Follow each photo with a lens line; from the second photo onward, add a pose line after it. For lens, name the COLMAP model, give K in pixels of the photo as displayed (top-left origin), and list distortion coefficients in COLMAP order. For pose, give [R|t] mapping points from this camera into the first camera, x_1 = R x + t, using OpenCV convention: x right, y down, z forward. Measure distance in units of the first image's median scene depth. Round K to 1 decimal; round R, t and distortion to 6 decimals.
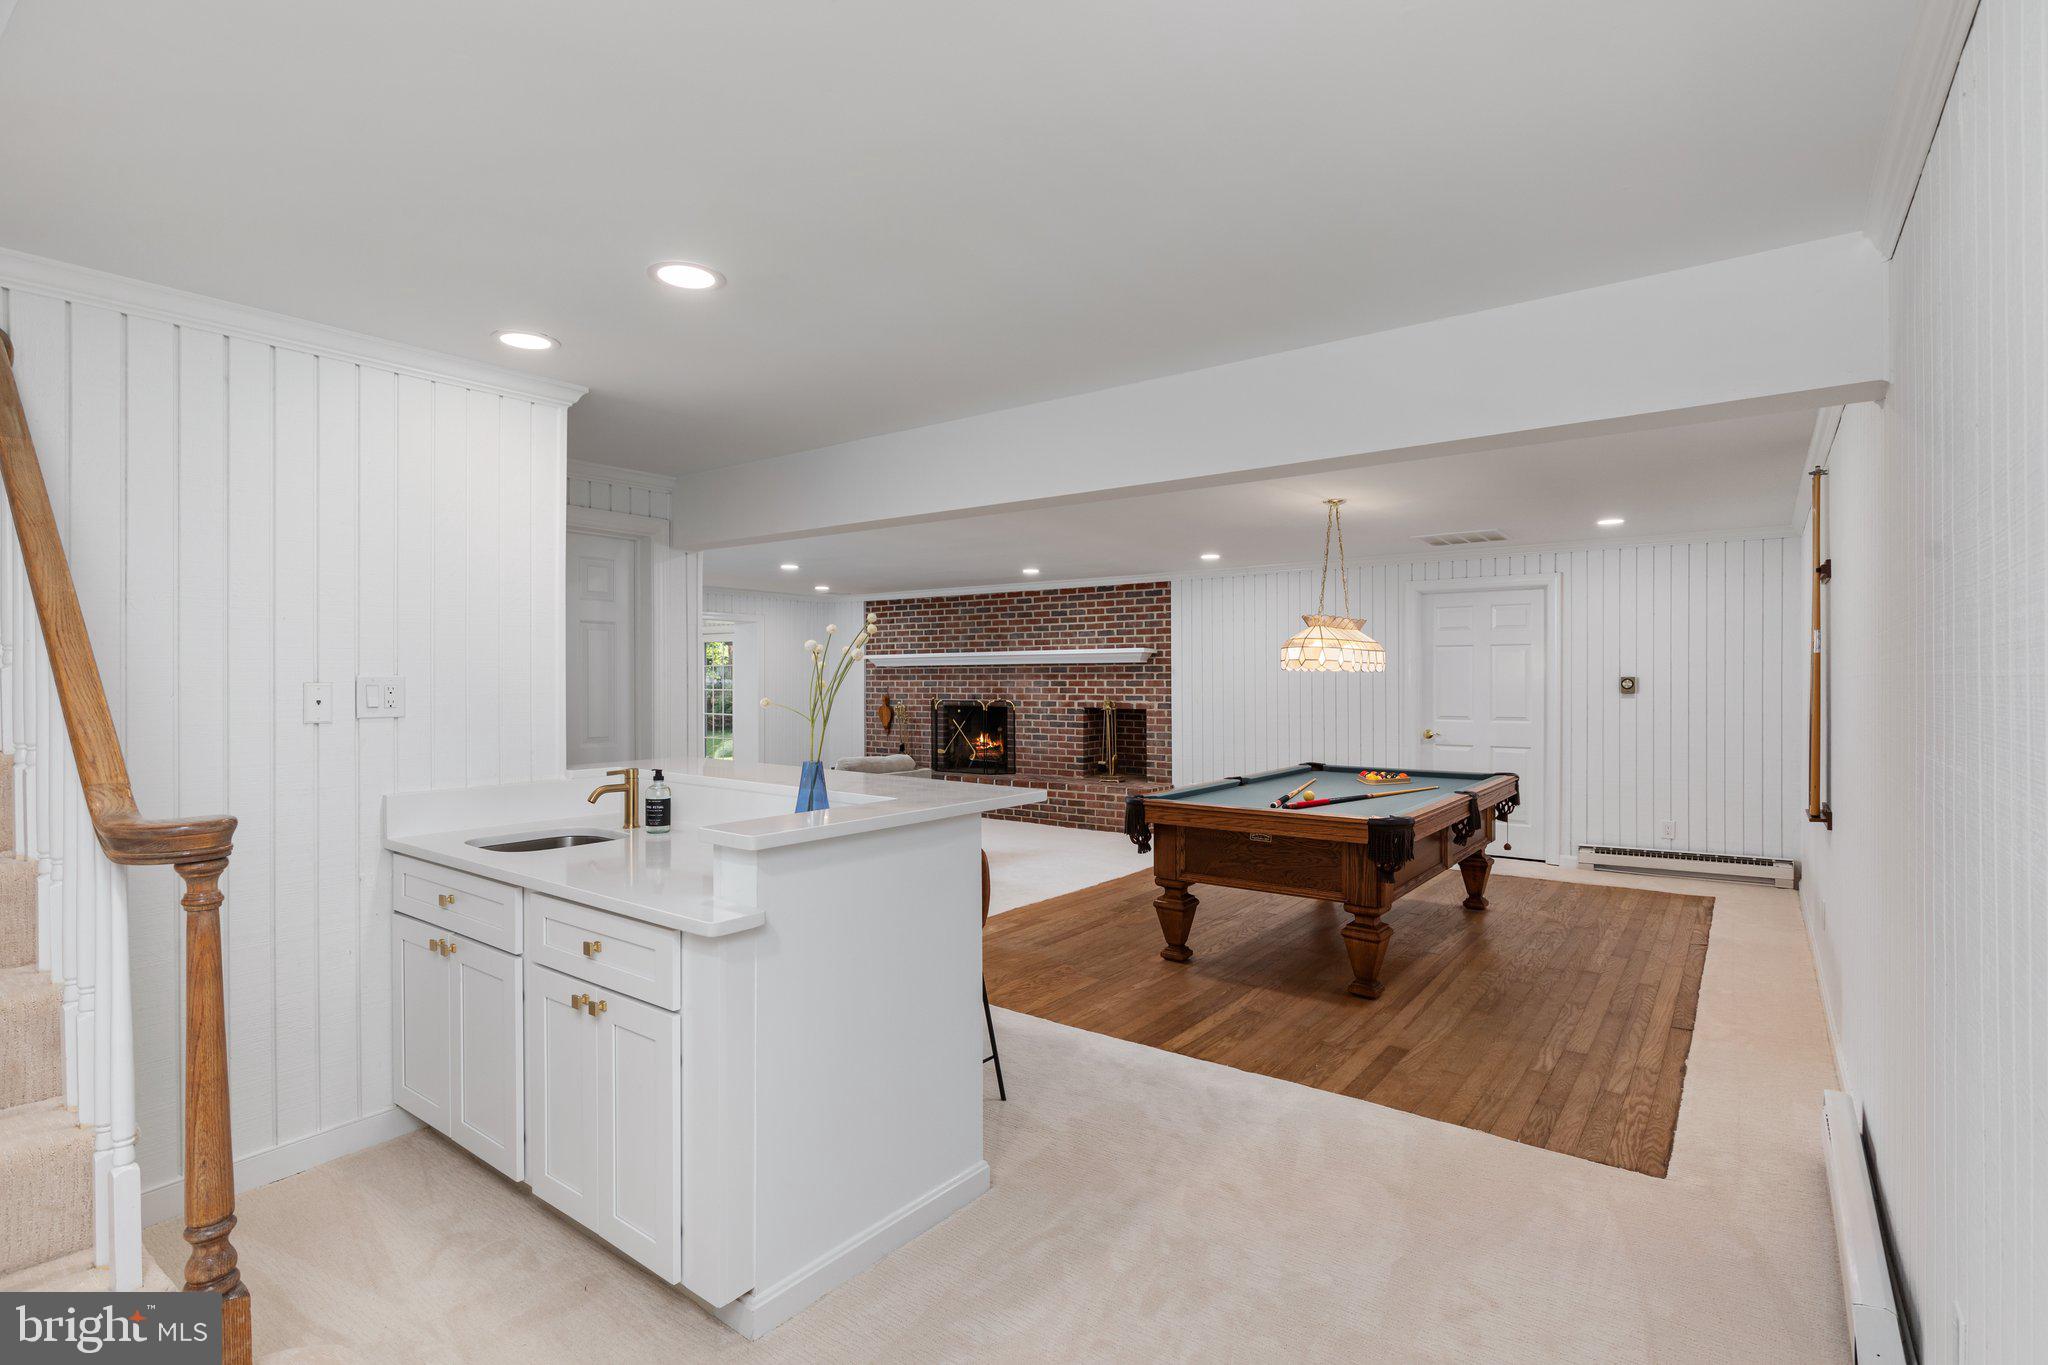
lens RADIAL K [[978.0, 0, 1023.4], [0, 978.0, 691.8], [0, 0, 1]] dist [-0.000301, -0.000063]
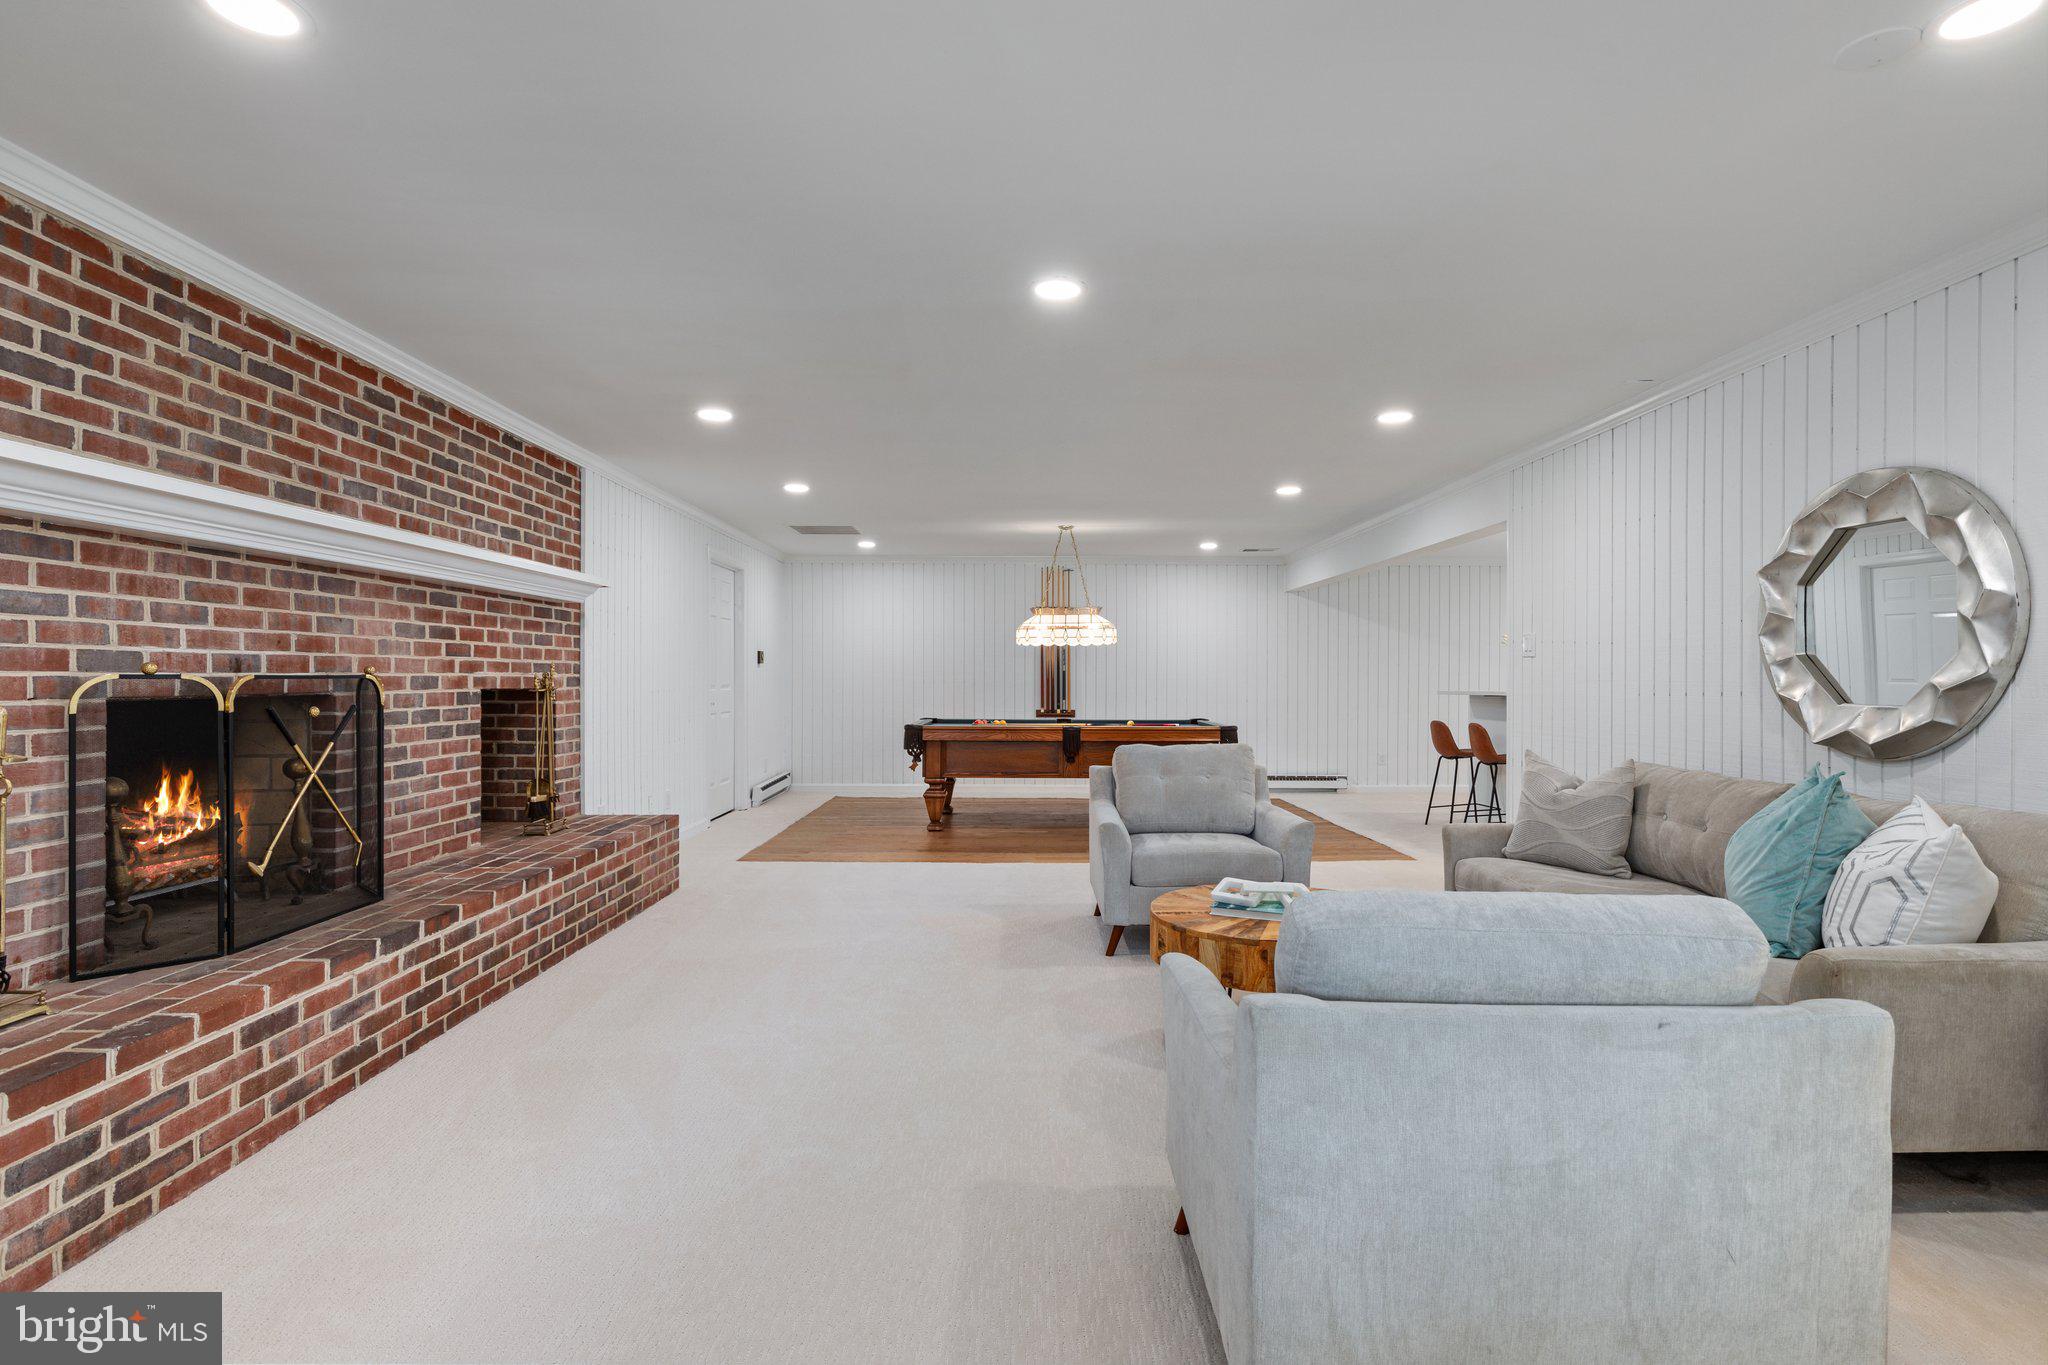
lens RADIAL K [[978.0, 0, 1026.2], [0, 978.0, 676.2], [0, 0, 1]] dist [-0.000301, -0.000063]
pose [[-0.607720, -0.009566, 0.794094, -0.433158], [-0.007735, 0.999951, 0.006126, 0.005368], [-0.794113, -0.002419, -0.607765, 1.031725]]
